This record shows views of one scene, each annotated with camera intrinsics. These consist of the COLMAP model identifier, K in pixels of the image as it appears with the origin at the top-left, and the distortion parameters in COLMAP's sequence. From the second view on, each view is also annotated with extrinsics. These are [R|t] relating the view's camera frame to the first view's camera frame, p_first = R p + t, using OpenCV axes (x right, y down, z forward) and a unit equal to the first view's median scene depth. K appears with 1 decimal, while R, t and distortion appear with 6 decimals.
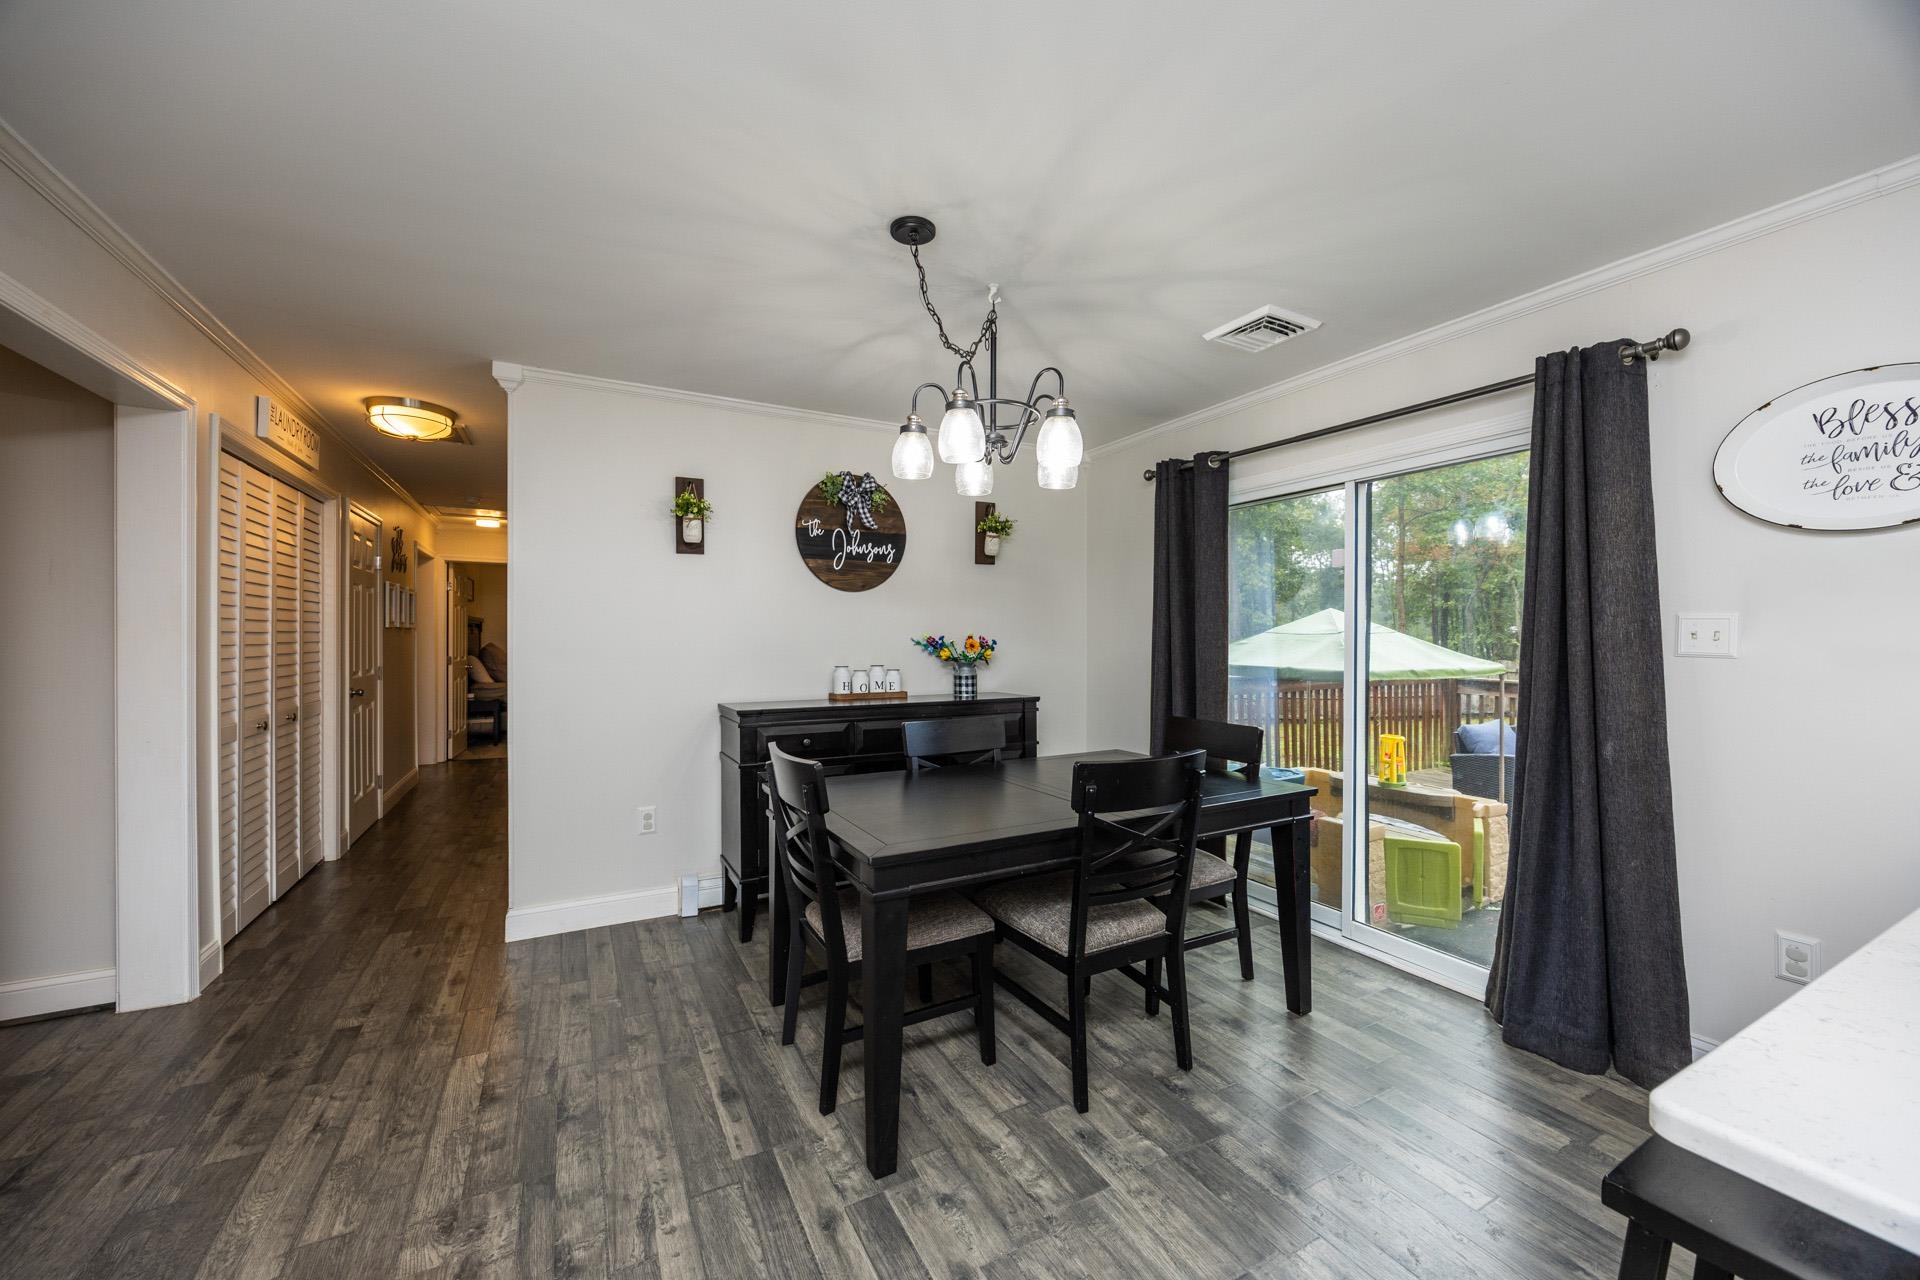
lens RADIAL K [[738.5, 0, 965.5], [0, 738.5, 633.7], [0, 0, 1]] dist [-0.002330, -0.000115]
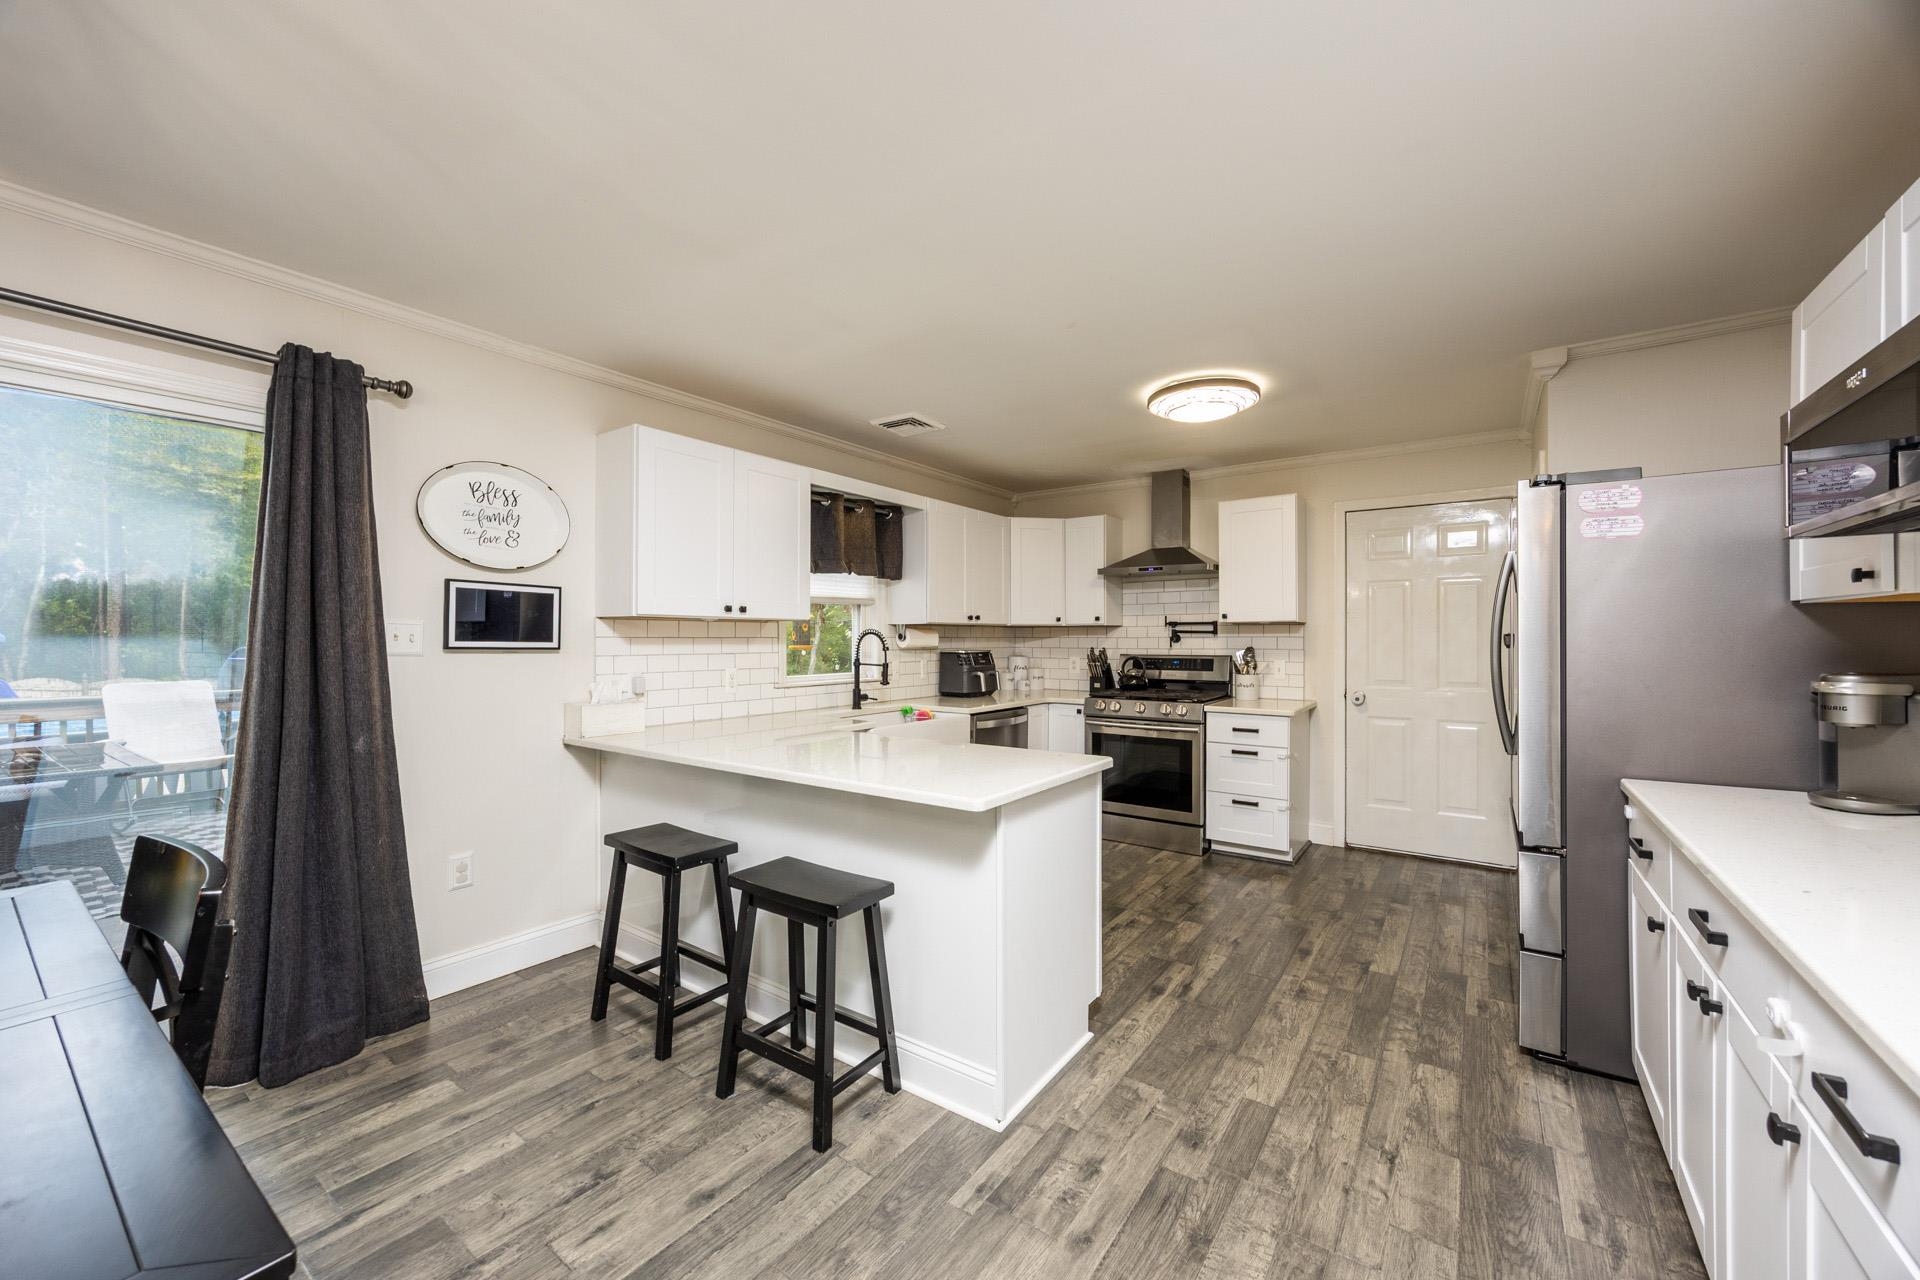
lens RADIAL K [[733.1, 0, 956.1], [0, 733.1, 641.2], [0, 0, 1]] dist [-0.000978, -0.000561]
pose [[-0.438261, -0.002222, 0.898845, -0.264588], [-0.003542, 0.999993, 0.000745, 0.001685], [-0.898841, -0.002857, -0.438266, 0.387299]]
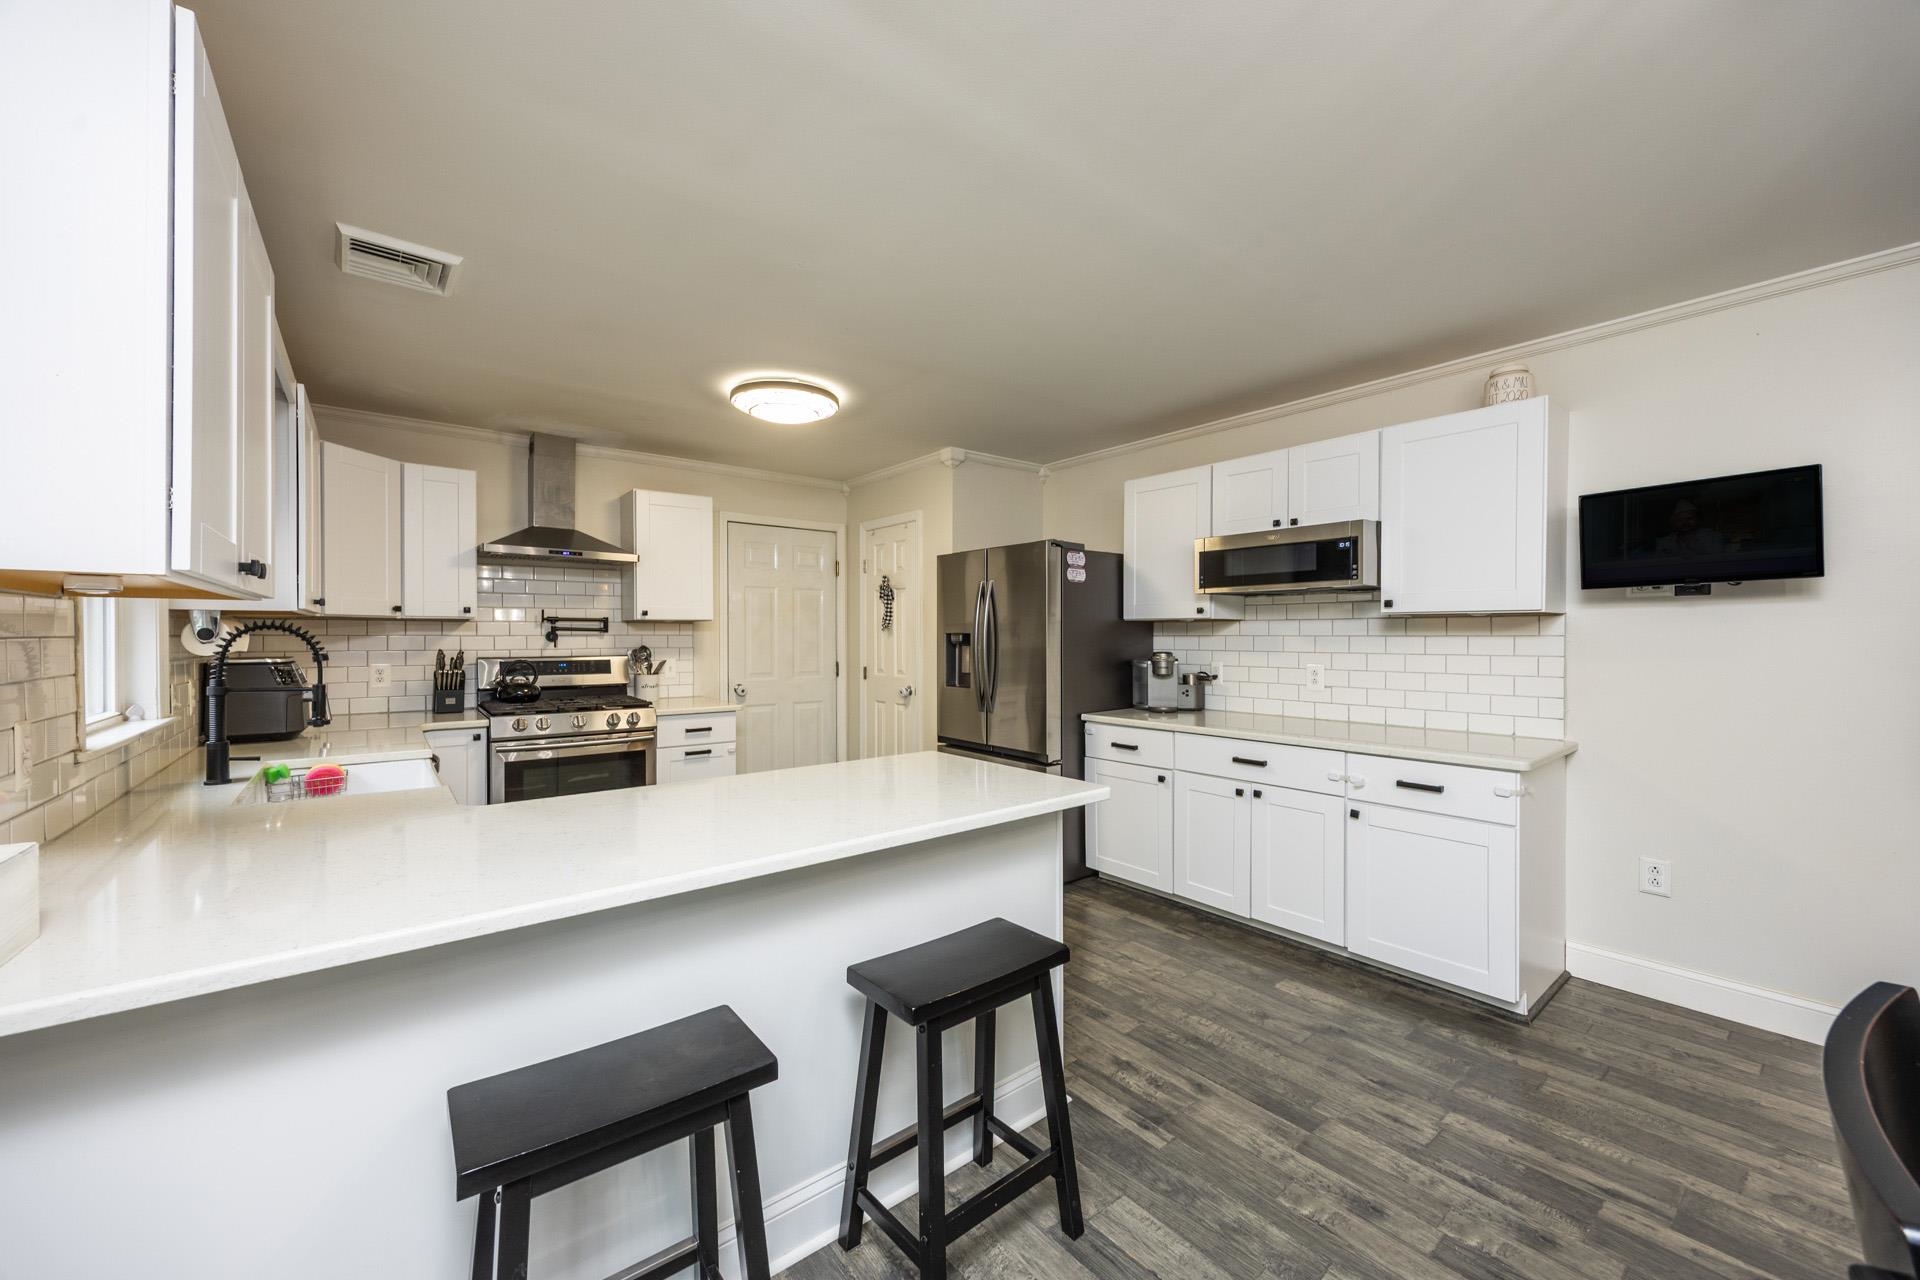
lens RADIAL K [[733.1, 0, 956.1], [0, 733.1, 641.2], [0, 0, 1]] dist [-0.000978, -0.000561]
pose [[-0.984697, 0.002430, -0.174260, 0.349749], [0.002293, 0.999997, 0.000990, 0.003194], [0.174262, 0.000576, -0.984699, 0.651107]]
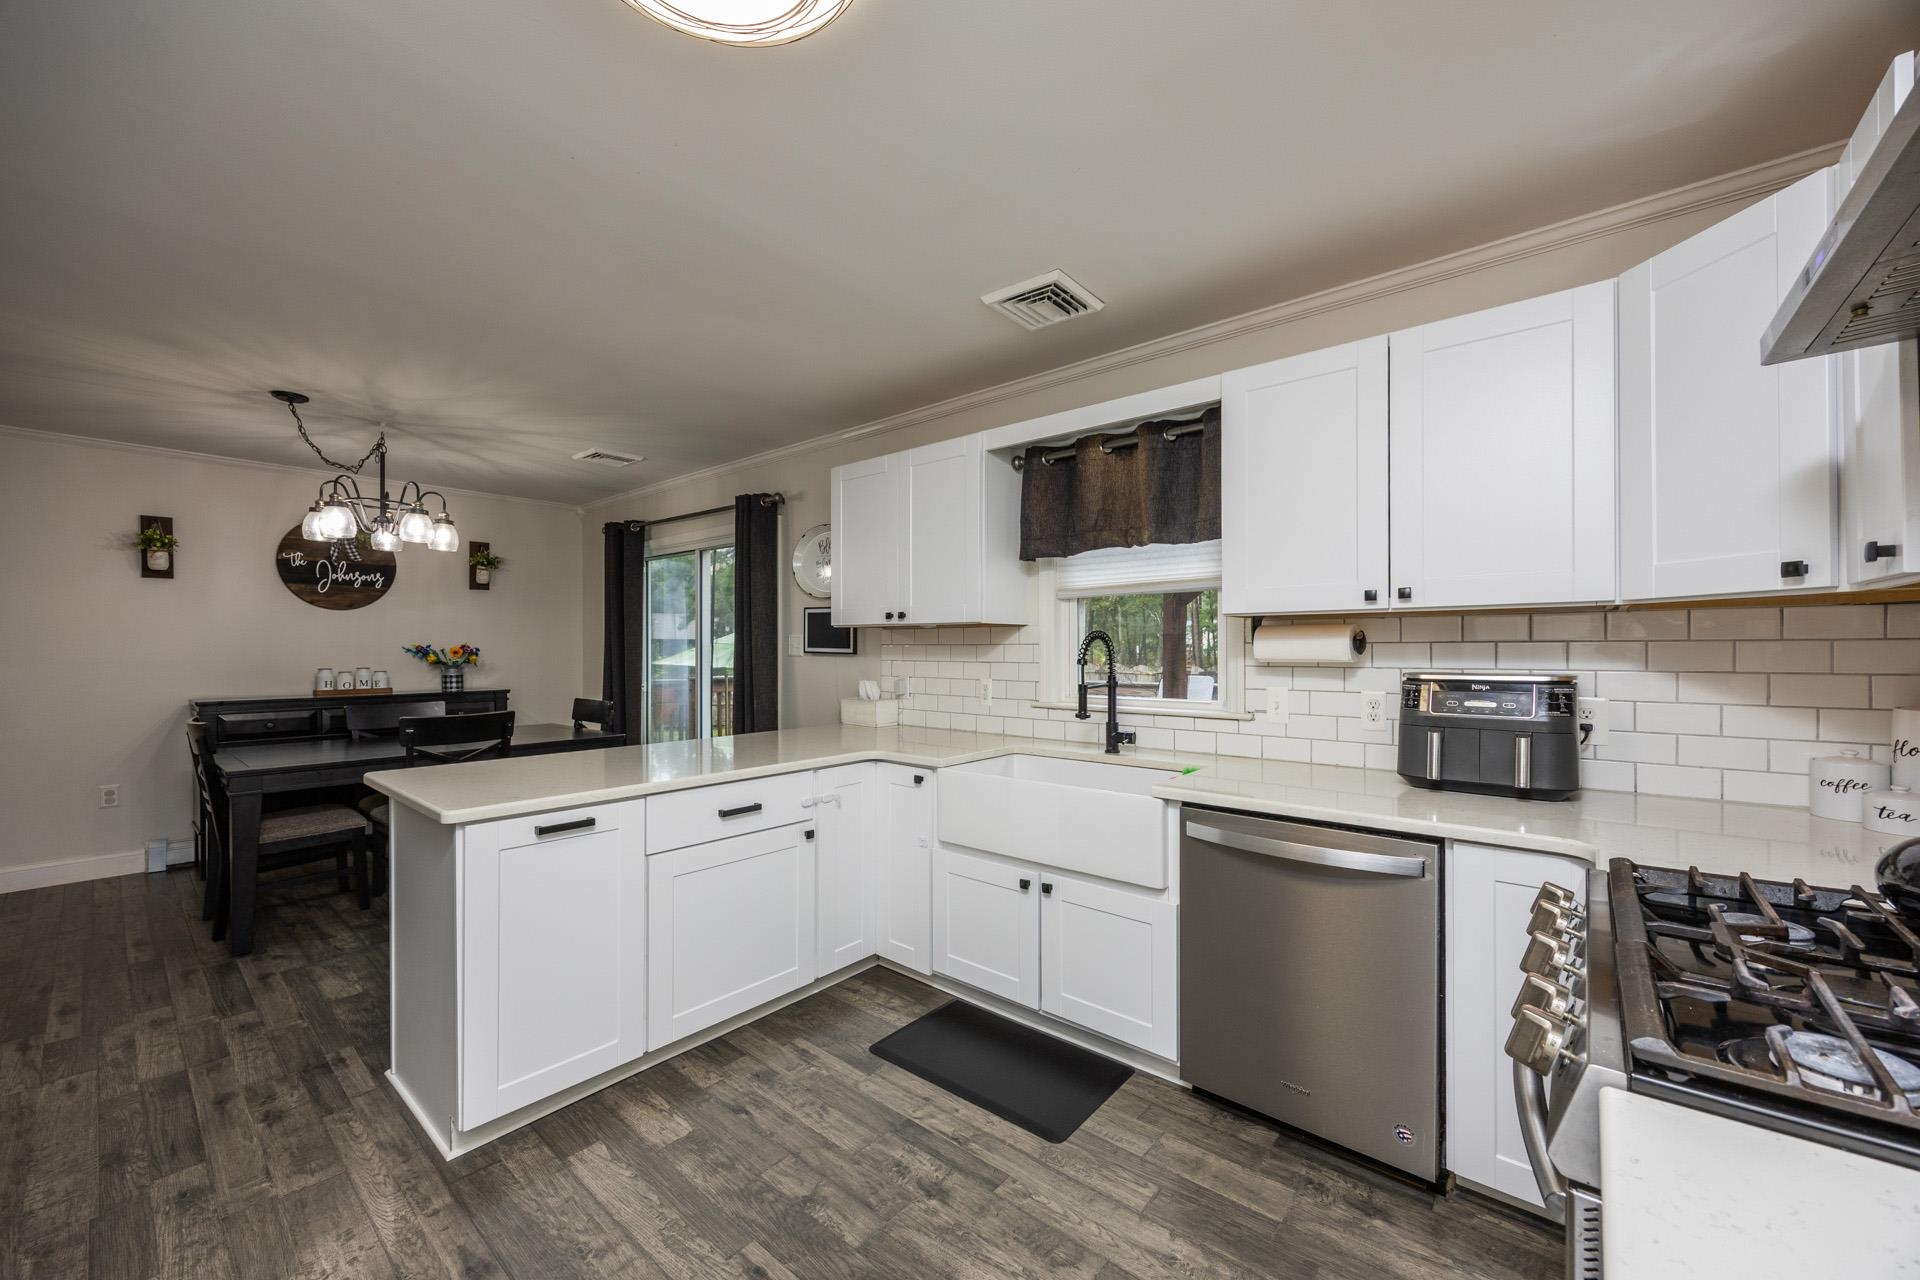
lens RADIAL K [[723.6, 0, 963.6], [0, 723.6, 655.3], [0, 0, 1]] dist [0.001014, -0.001803]
pose [[0.927149, 0.001832, 0.374689, 0.380569], [-0.006600, 0.999913, 0.011444, 0.000842], [-0.374636, -0.013083, 0.927080, -0.553255]]
